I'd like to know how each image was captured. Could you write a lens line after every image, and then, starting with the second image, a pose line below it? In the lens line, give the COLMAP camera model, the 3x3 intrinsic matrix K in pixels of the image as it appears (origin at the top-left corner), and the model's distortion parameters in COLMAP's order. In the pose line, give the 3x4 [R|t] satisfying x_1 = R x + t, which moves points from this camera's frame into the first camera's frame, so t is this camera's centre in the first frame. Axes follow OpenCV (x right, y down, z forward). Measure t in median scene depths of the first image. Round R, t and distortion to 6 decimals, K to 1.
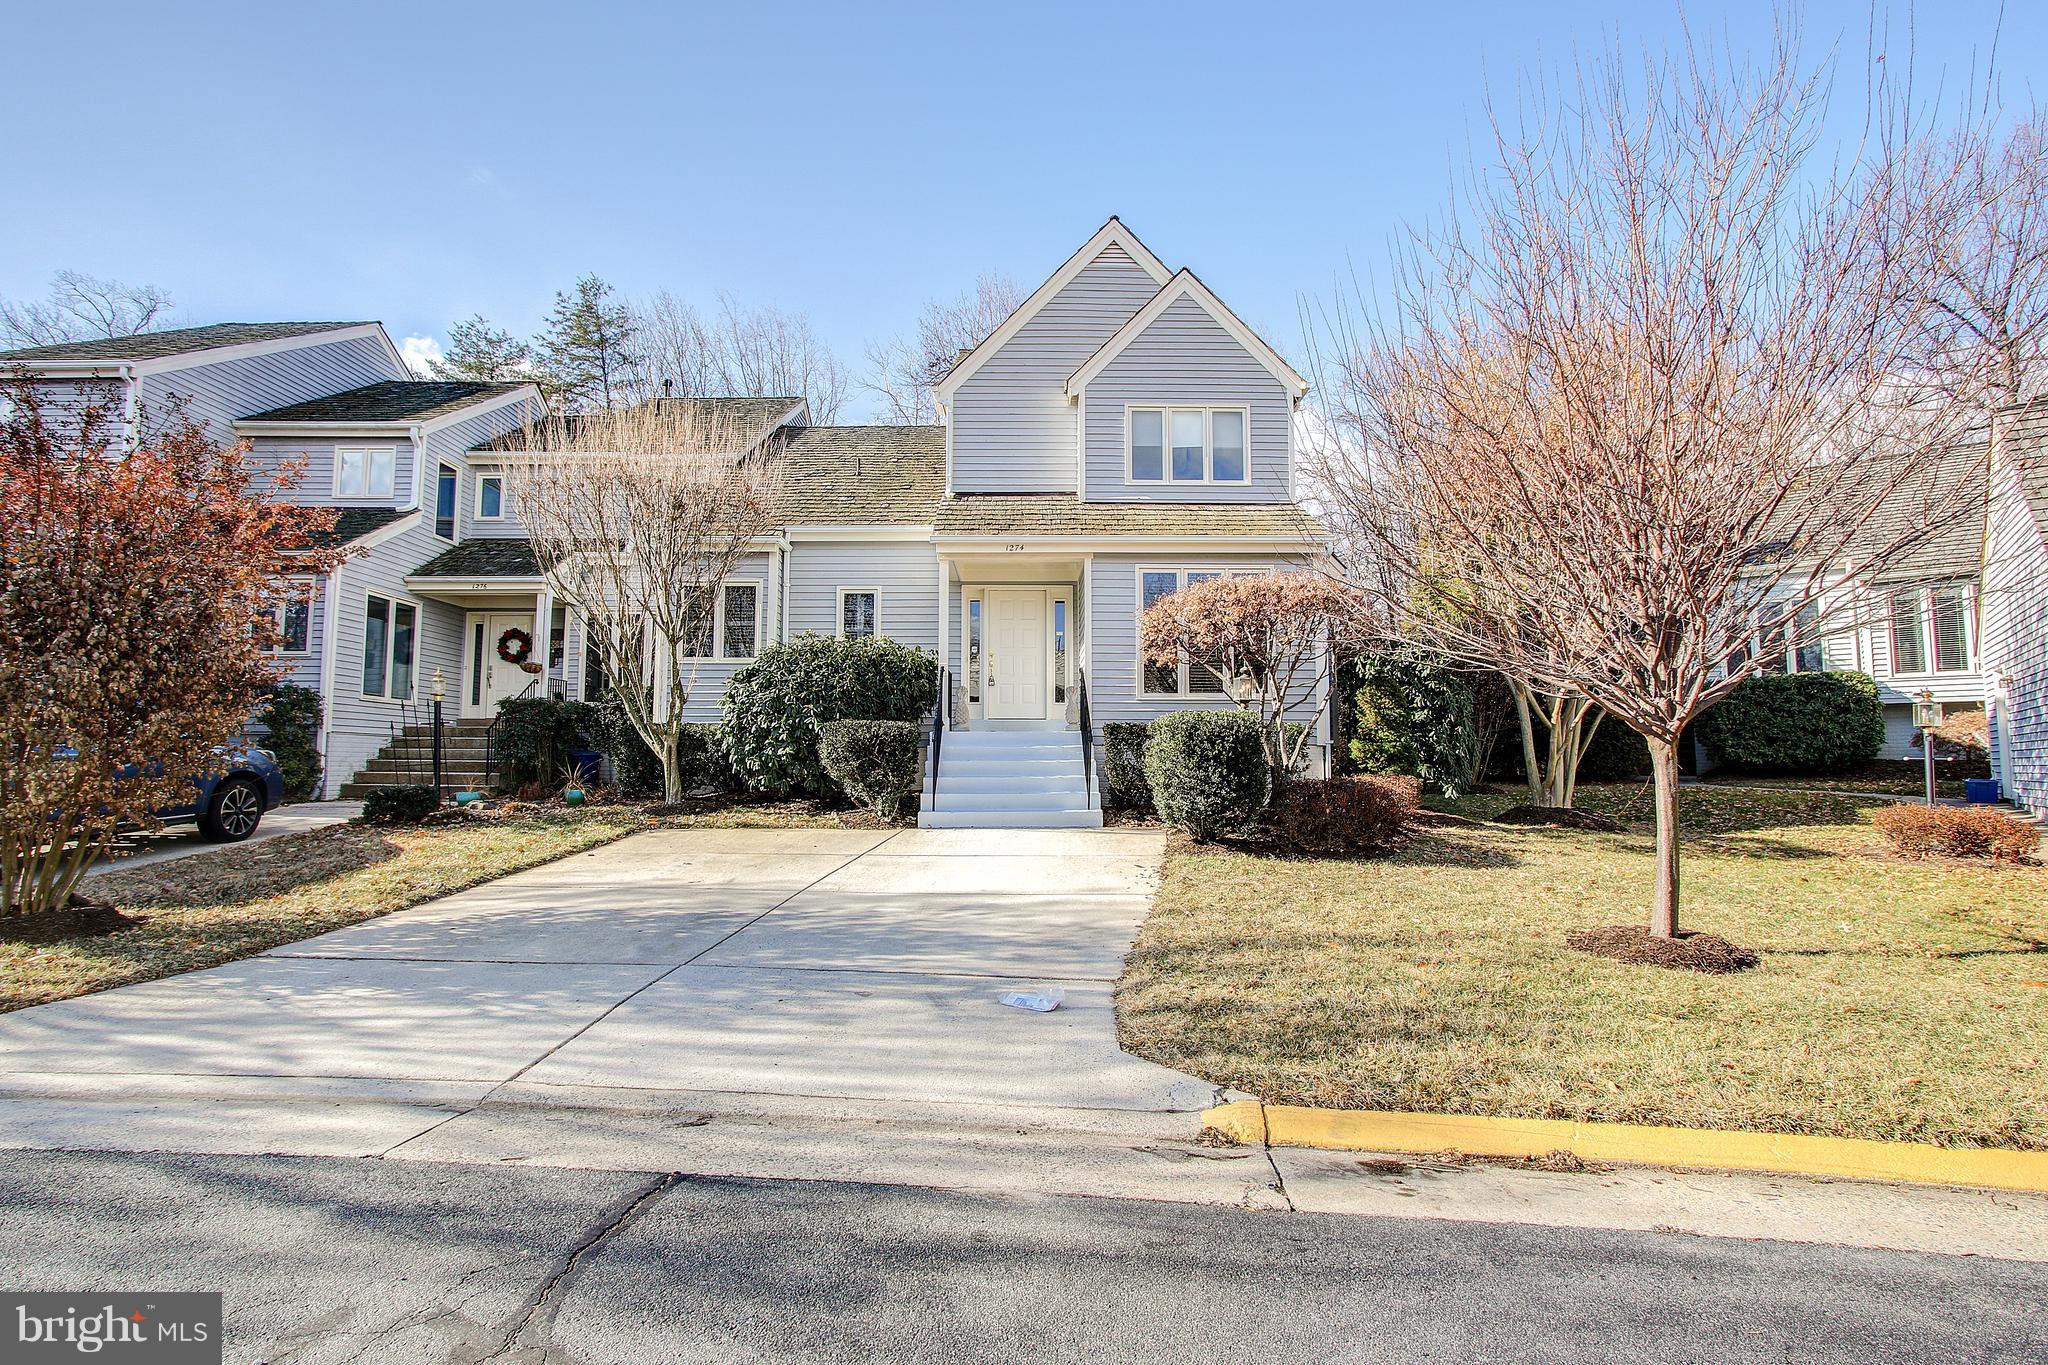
lens RADIAL K [[953.9, 0, 1031.3], [0, 953.9, 679.6], [0, 0, 1]] dist [-0.011979, 0.001037]
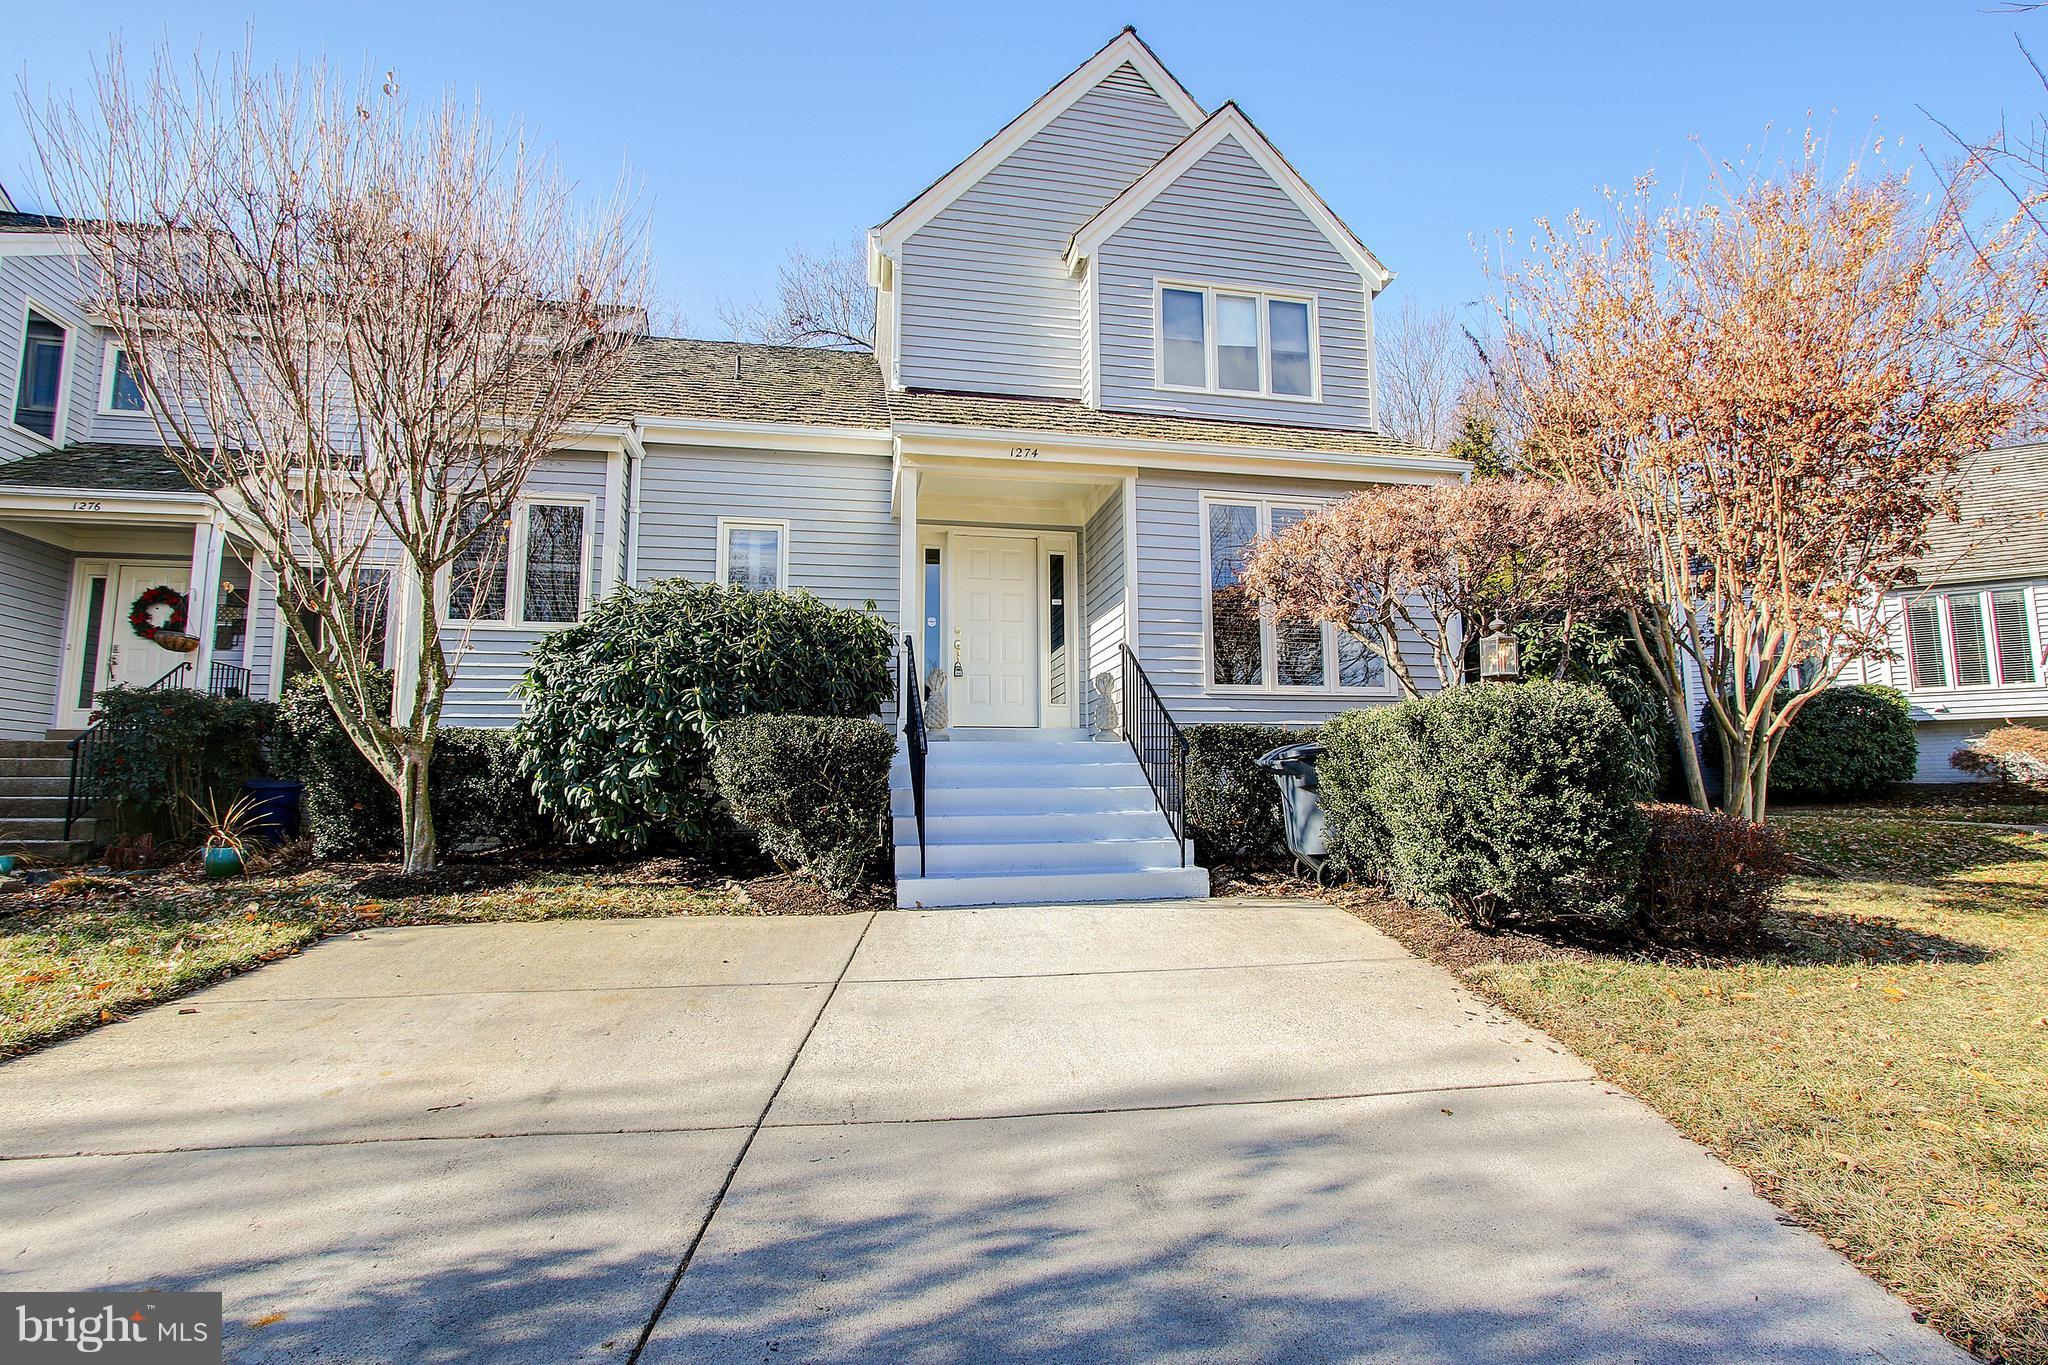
lens RADIAL K [[953.9, 0, 1031.3], [0, 953.9, 679.6], [0, 0, 1]] dist [-0.011979, 0.001037]
pose [[0.982116, 0.014091, 0.187747, -0.126224], [-0.006902, 0.999220, -0.038890, 0.036665], [-0.188149, 0.036899, 0.981447, 0.369353]]
